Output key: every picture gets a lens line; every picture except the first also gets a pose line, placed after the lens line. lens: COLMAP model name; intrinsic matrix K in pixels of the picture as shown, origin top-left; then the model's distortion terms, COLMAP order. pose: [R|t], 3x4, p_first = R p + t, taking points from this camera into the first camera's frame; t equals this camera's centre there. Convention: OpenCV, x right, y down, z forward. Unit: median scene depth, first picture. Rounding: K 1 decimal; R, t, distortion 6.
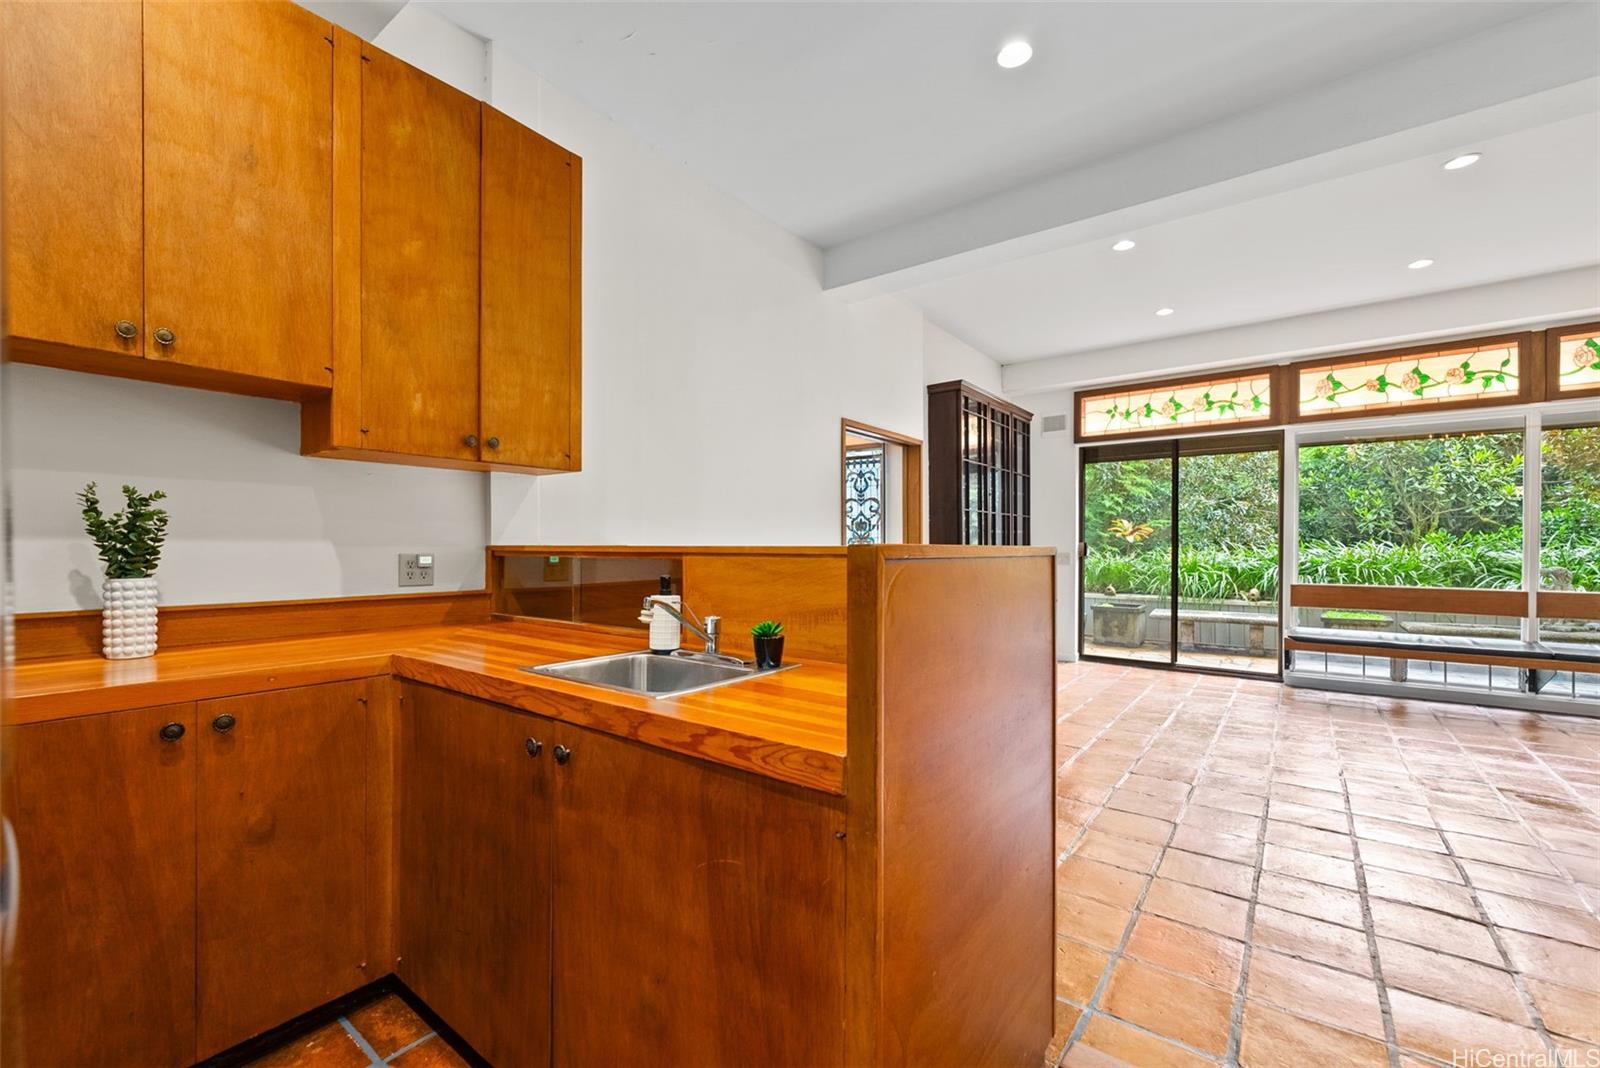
lens RADIAL K [[661.3, 0, 797.9], [0, 661.3, 542.3], [0, 0, 1]] dist [-0.004936, 0.000093]
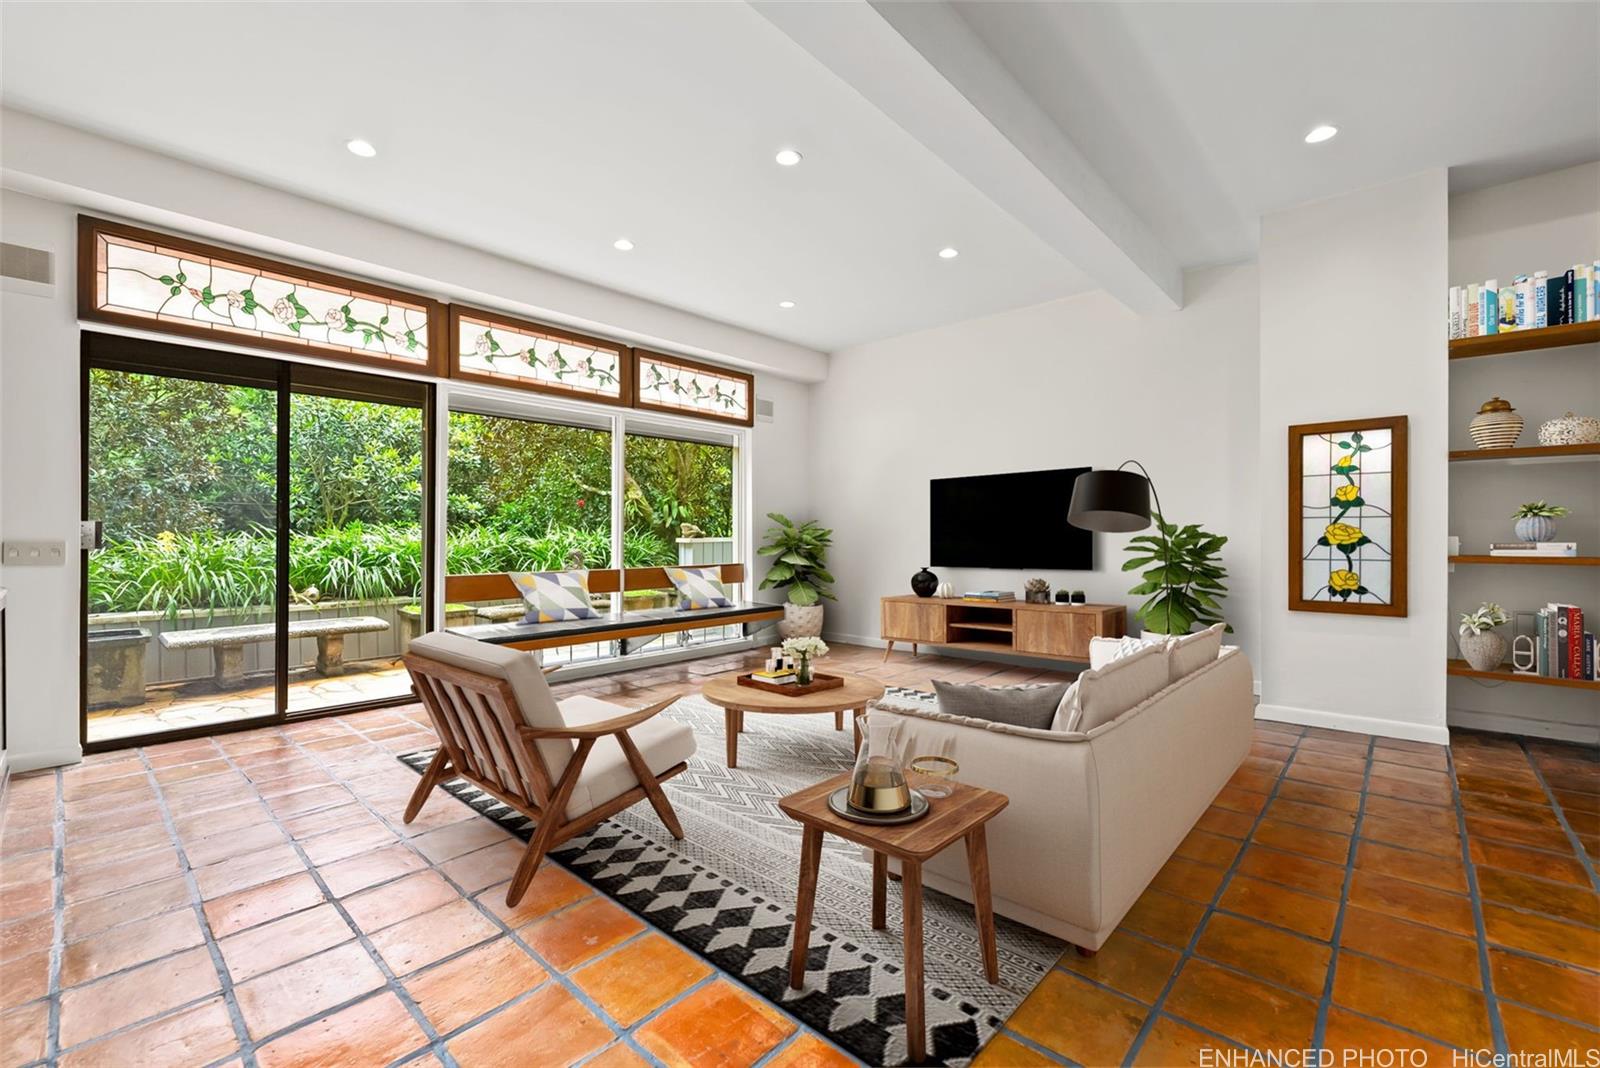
lens RADIAL K [[661.3, 0, 796.6], [0, 661.3, 545.0], [0, 0, 1]] dist [-0.004936, 0.000093]
pose [[0.102891, -0.014933, 0.994581, -0.015454], [-0.003175, 0.999877, 0.015341, 0.010378], [-0.994688, -0.004736, 0.102831, 0.473704]]
